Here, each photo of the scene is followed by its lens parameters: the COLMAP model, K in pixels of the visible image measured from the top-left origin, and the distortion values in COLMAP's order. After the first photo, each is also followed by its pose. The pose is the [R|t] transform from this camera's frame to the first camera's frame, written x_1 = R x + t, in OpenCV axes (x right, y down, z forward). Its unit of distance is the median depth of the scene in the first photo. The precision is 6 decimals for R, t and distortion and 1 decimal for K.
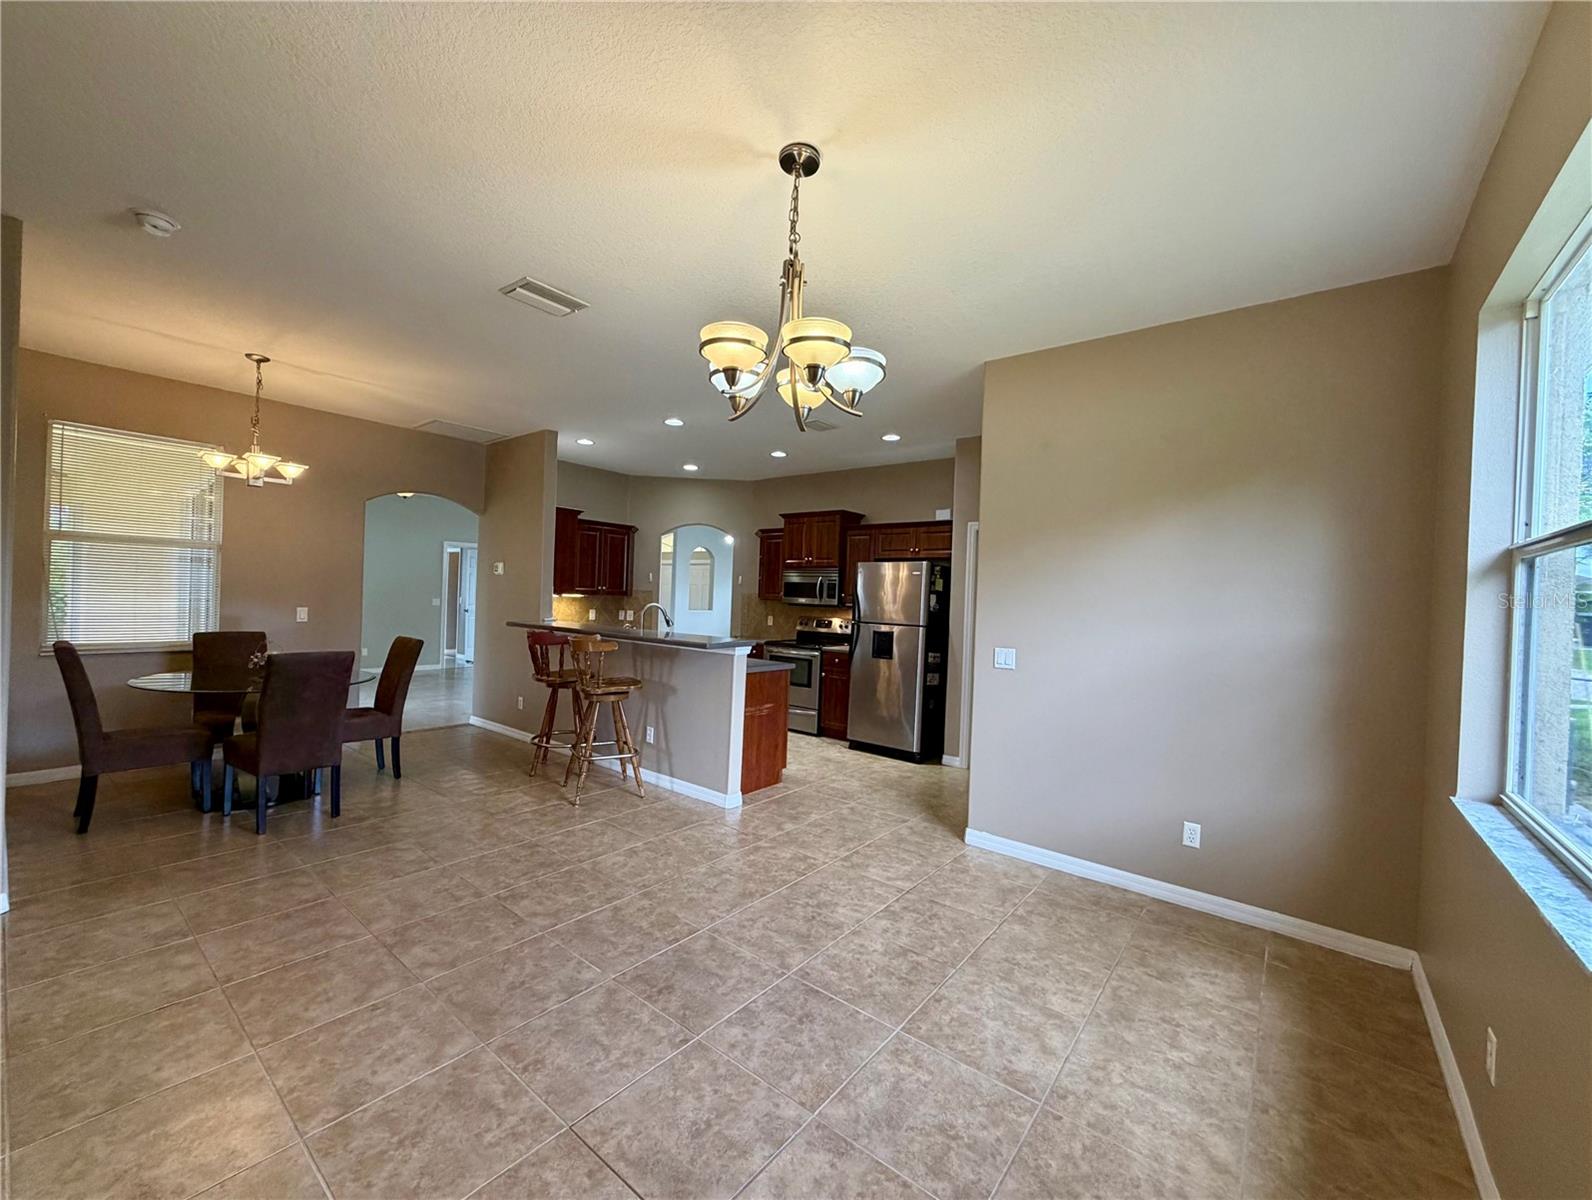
lens RADIAL K [[641.3, 0, 789.2], [0, 641.3, 600.2], [0, 0, 1]] dist [0.000741, 0.000331]
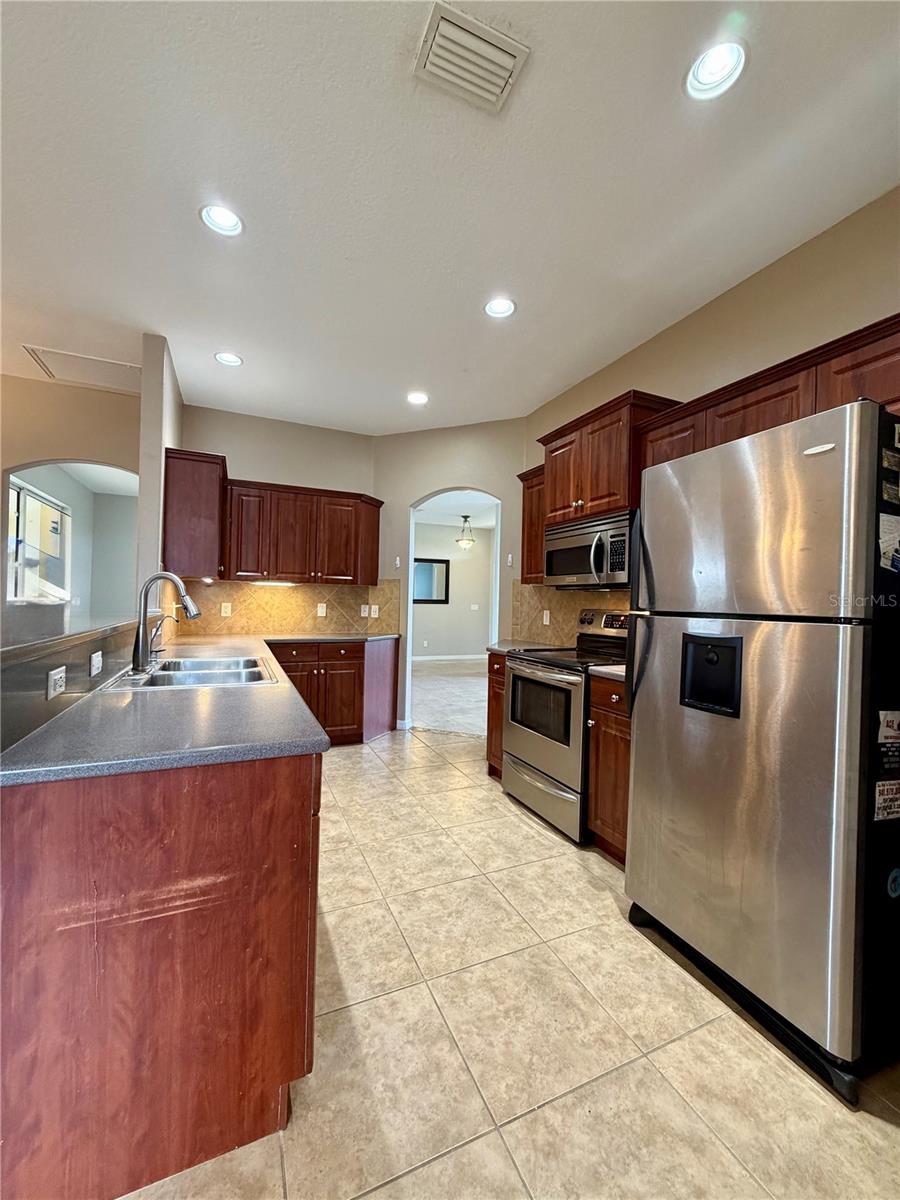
lens RADIAL K [[477.7, 0, 448.7], [0, 477.7, 598.1], [0, 0, 1]] dist [-0.001598, 0.000576]
pose [[0.890982, -0.018962, -0.453643, 0.129308], [0.006704, 0.999568, -0.028614, 0.031851], [0.453990, 0.022453, 0.890724, 0.650347]]
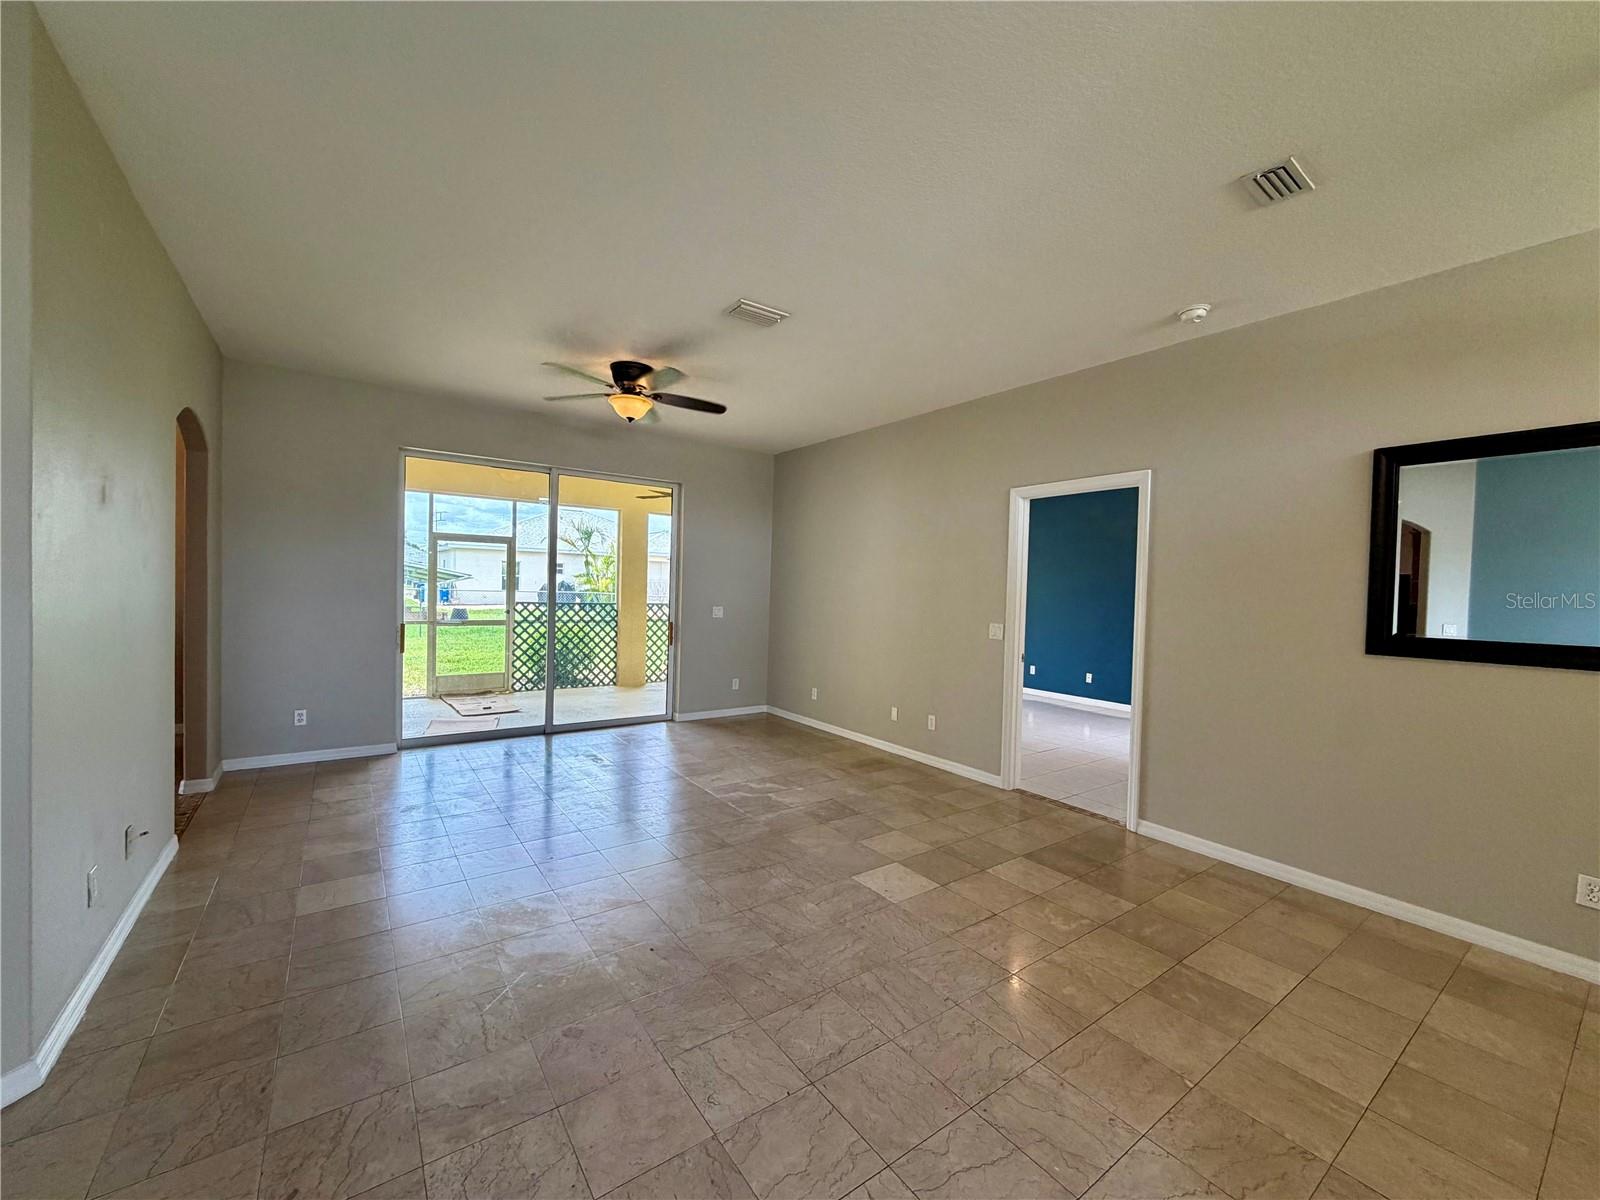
lens RADIAL K [[636.9, 0, 796.0], [0, 636.9, 602.3], [0, 0, 1]] dist [-0.001598, 0.000576]
pose [[-0.262327, -0.019055, -0.964791, -0.163548], [-0.045615, 0.998932, -0.007327, -0.012549], [0.963900, 0.042087, -0.262917, 1.666559]]
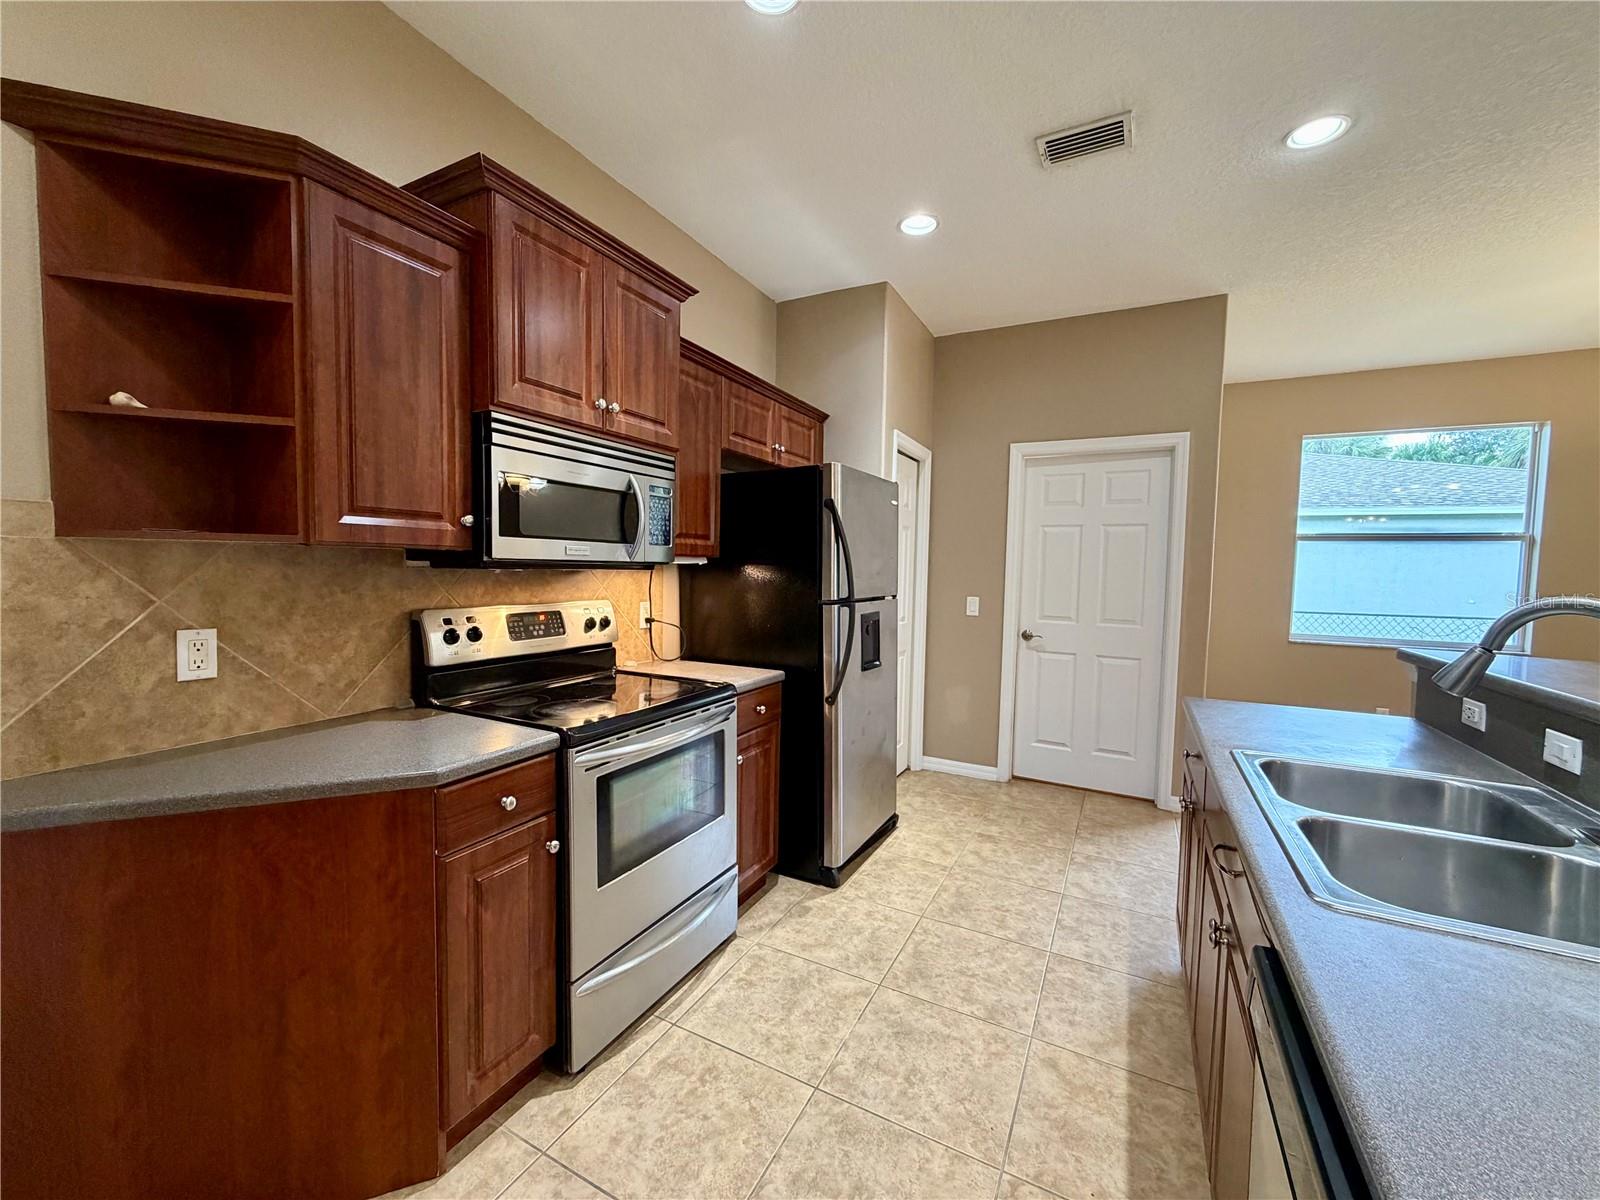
lens RADIAL K [[636.9, 0, 796.0], [0, 636.9, 602.3], [0, 0, 1]] dist [-0.001598, 0.000576]
pose [[-0.192427, -0.094996, 0.976702, -0.303337], [-0.021708, 0.995472, 0.092544, -0.004834], [-0.981071, -0.003394, -0.193618, 1.081104]]
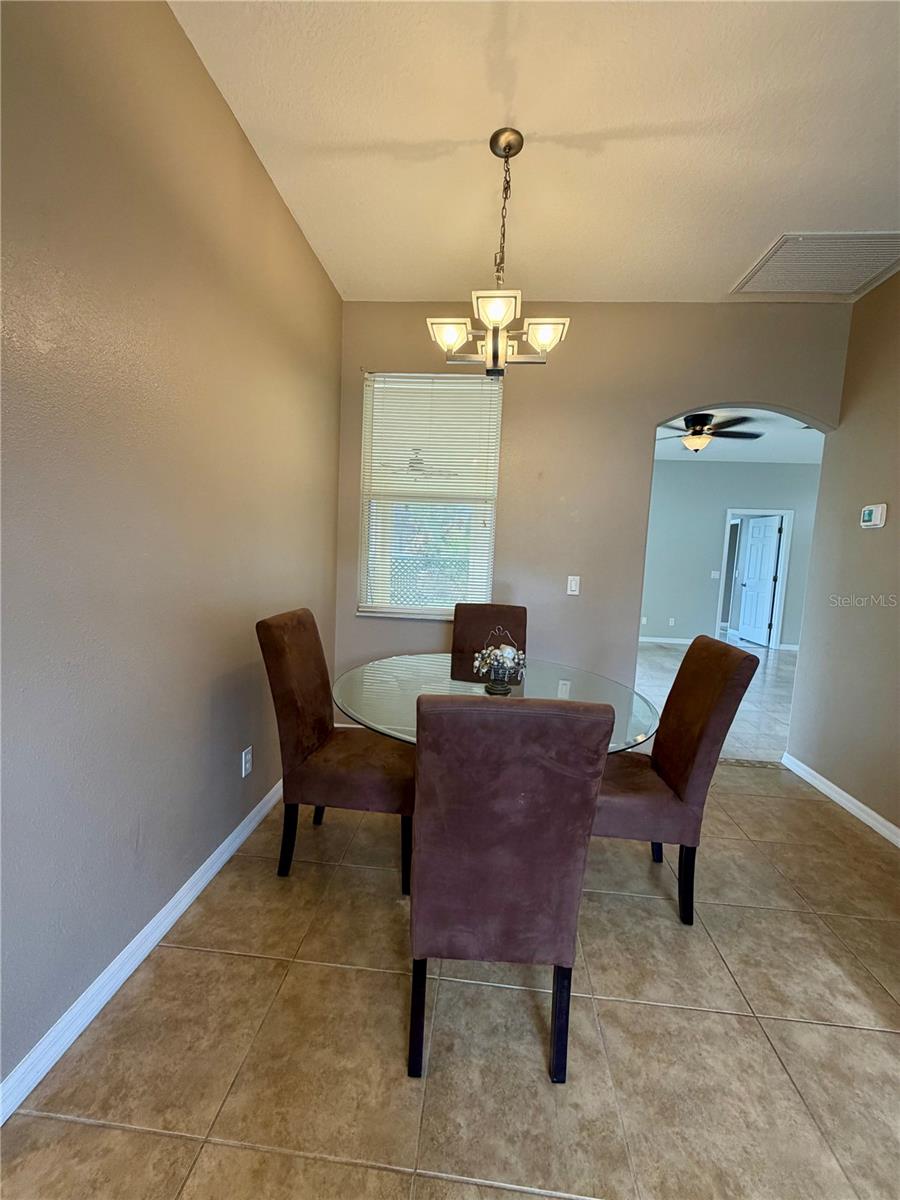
lens RADIAL K [[477.7, 0, 448.7], [0, 477.7, 598.1], [0, 0, 1]] dist [-0.001598, 0.000576]
pose [[0.558452, 0.072519, -0.826361, -0.315919], [-0.030396, 0.997291, 0.066978, 0.003445], [0.828979, -0.012285, 0.559144, 0.477419]]
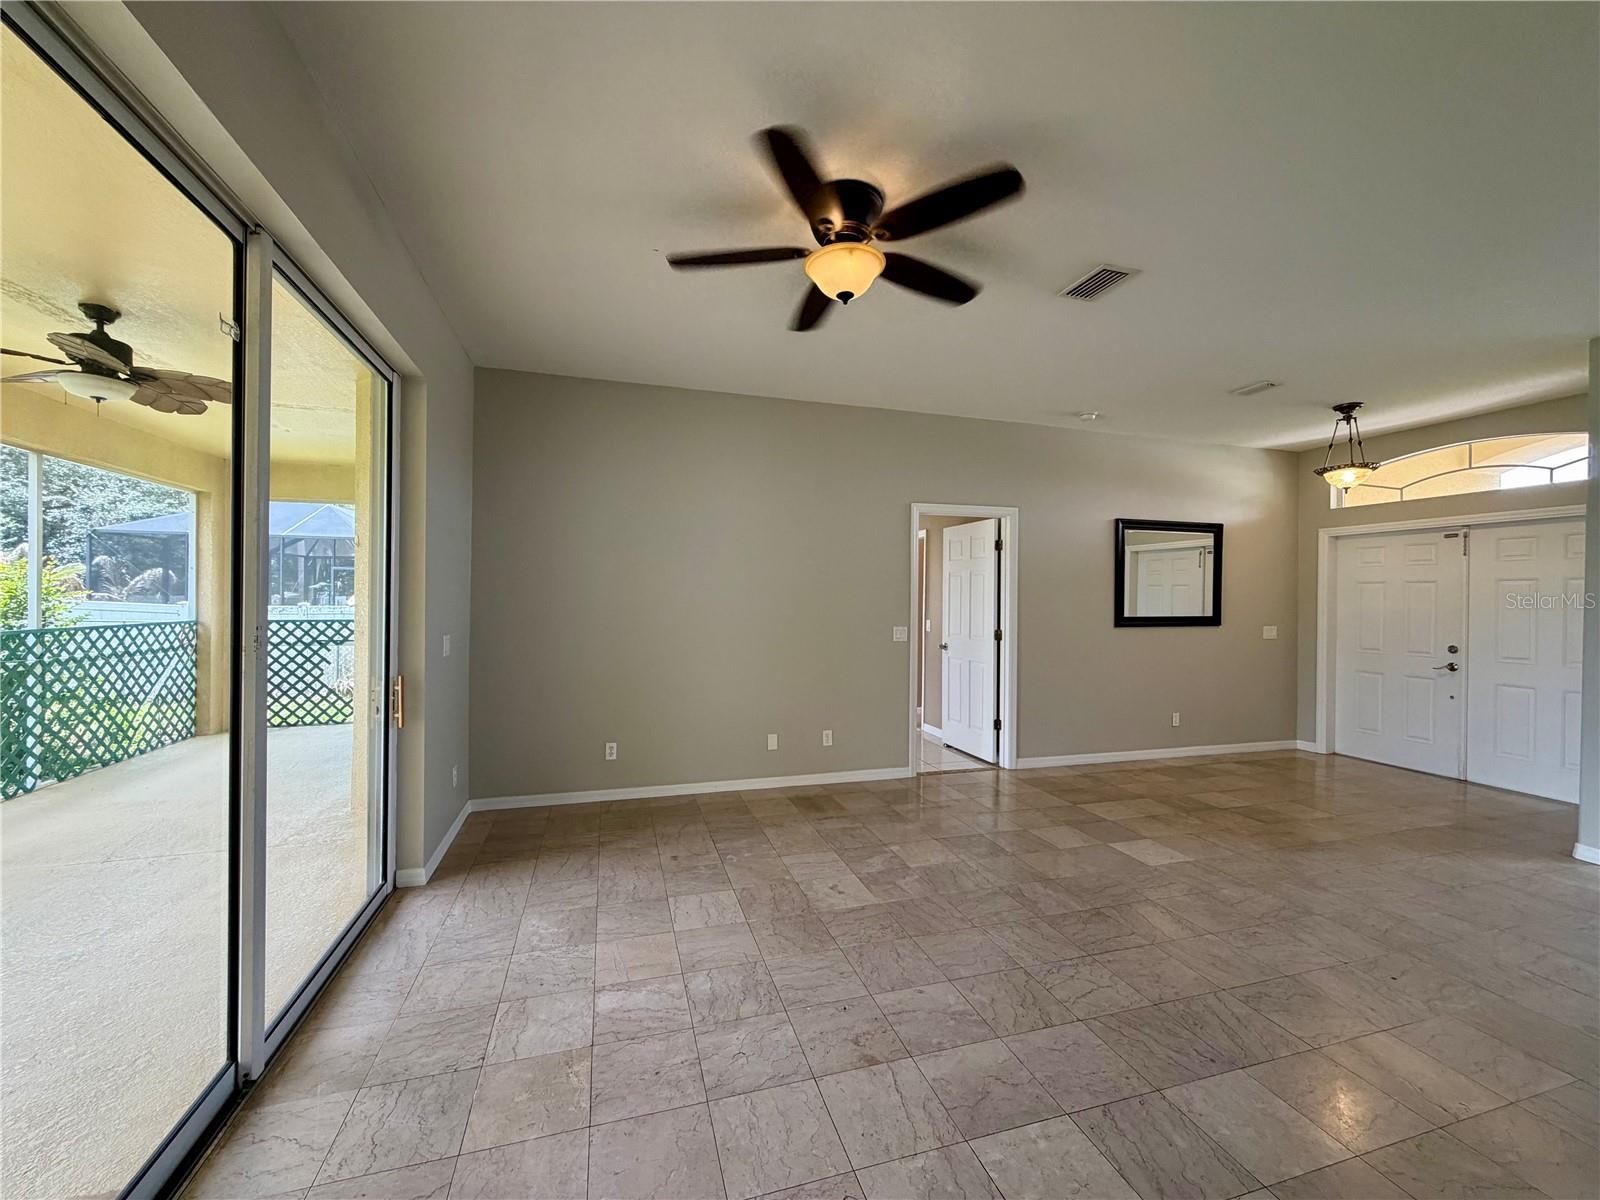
lens RADIAL K [[636.9, 0, 796.0], [0, 636.9, 602.3], [0, 0, 1]] dist [-0.001598, 0.000576]
pose [[0.826408, -0.022521, -0.562620, -0.596154], [0.014312, 0.999717, -0.018995, -0.021396], [0.562889, 0.007646, 0.826497, 0.972891]]
